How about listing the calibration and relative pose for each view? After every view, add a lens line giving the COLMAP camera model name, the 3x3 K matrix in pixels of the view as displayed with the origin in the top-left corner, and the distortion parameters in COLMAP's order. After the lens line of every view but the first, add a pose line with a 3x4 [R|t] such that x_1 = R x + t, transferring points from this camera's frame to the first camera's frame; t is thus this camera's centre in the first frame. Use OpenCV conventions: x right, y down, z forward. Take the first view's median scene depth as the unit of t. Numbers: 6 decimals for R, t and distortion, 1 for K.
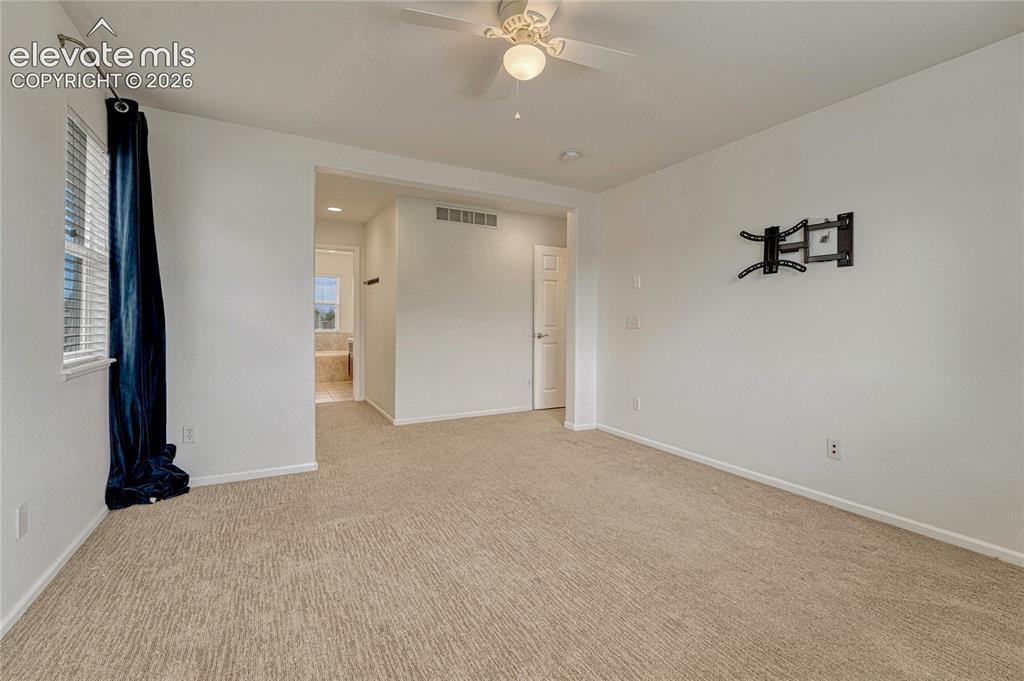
lens RADIAL K [[438.4, 0, 524.8], [0, 438.4, 324.3], [0, 0, 1]] dist [-0.009038, 0.000204]
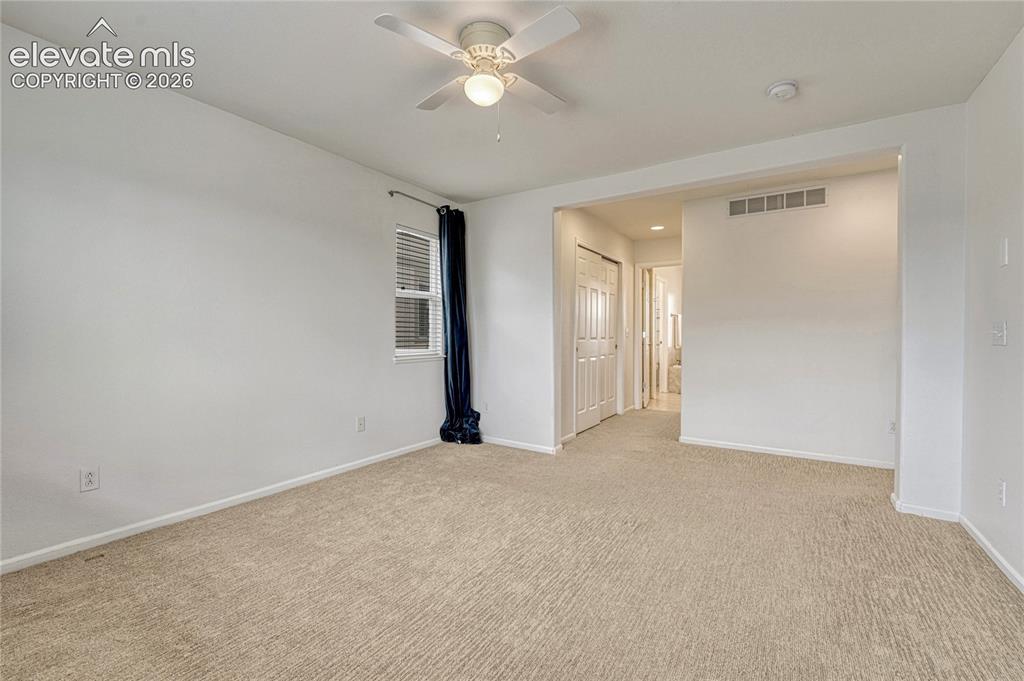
lens RADIAL K [[438.4, 0, 508.5], [0, 438.4, 340.7], [0, 0, 1]] dist [-0.009038, 0.000204]
pose [[0.443896, 0.008812, -0.896035, 0.562090], [-0.005440, 0.999960, 0.007139, 0.004312], [0.896062, 0.001706, 0.443926, 0.331595]]
